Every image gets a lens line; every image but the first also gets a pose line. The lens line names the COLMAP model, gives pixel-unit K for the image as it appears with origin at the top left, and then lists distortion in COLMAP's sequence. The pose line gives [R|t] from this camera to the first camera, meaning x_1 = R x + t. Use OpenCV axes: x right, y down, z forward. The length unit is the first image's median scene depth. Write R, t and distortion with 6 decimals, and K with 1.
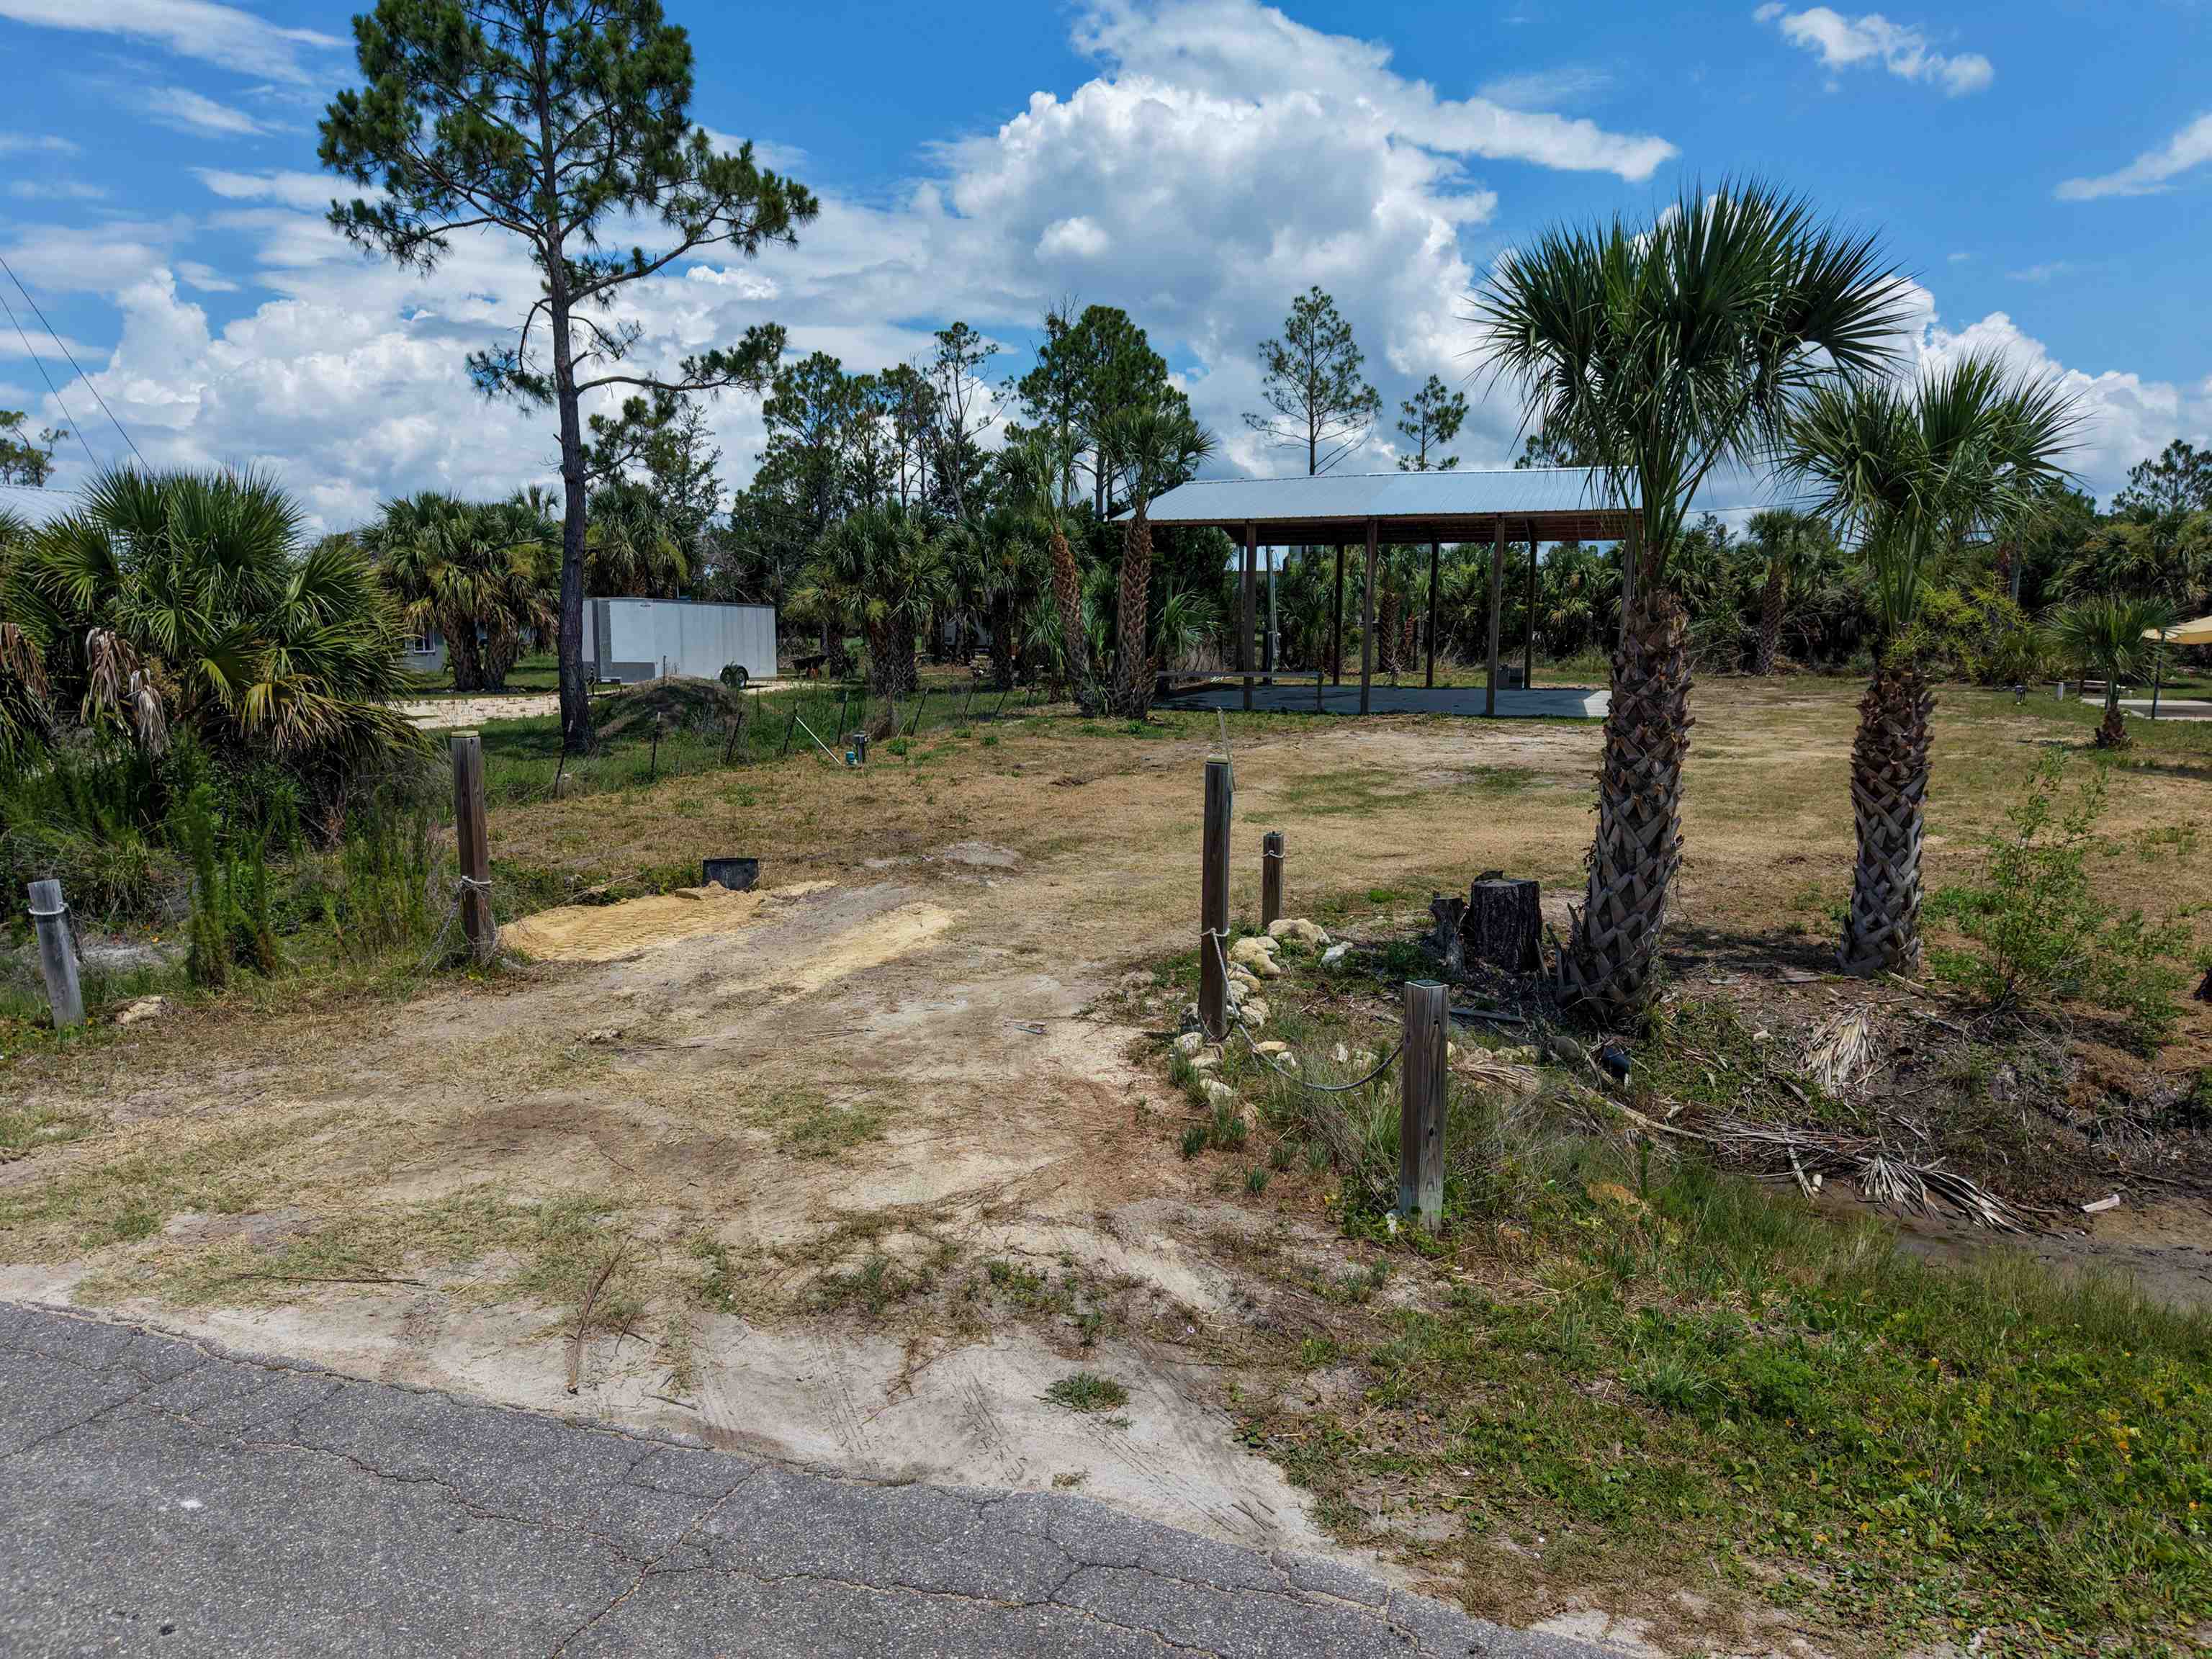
lens RADIAL K [[1478.8, 0, 1075.2], [0, 1478.8, 846.7], [0, 0, 1]] dist [0.026454, -0.023405]
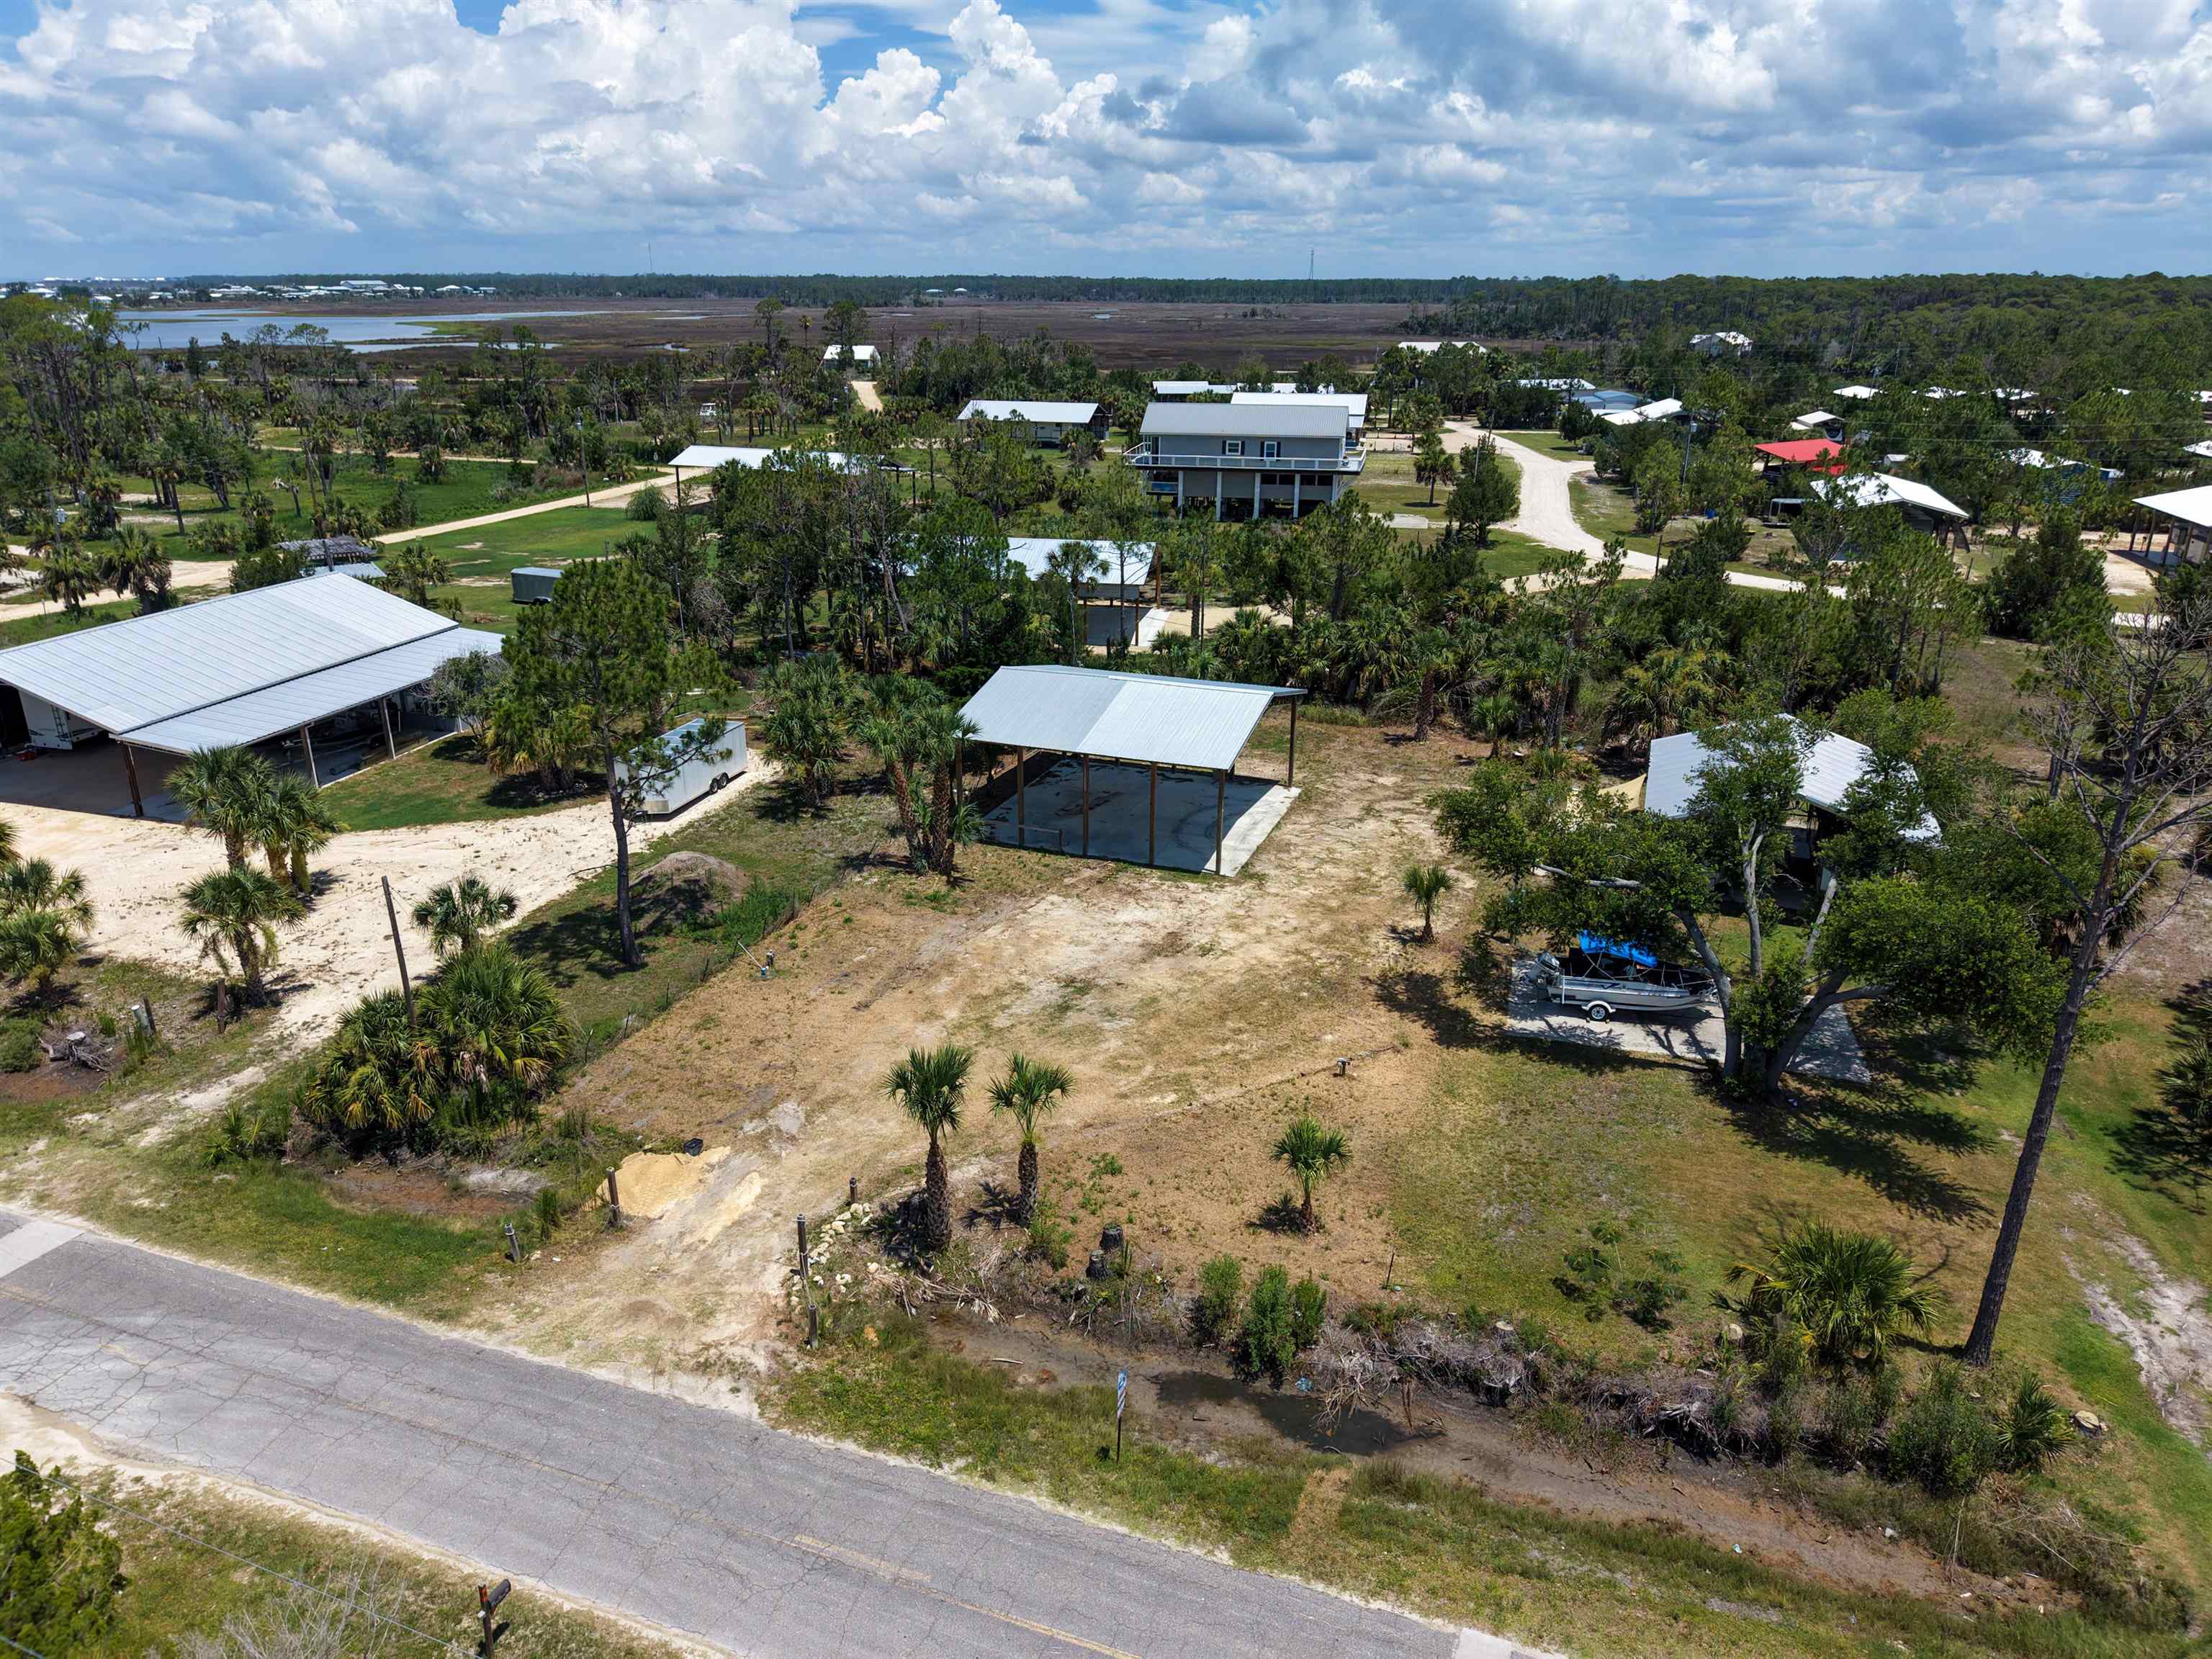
lens RADIAL K [[1478.8, 0, 1094.1], [0, 1478.8, 841.1], [0, 0, 1]] dist [0.026454, -0.023405]
pose [[0.999913, 0.003770, -0.012604, 0.151599], [-0.001126, 0.979069, 0.203527, -0.302327], [0.013107, -0.203496, 0.978988, -0.442967]]
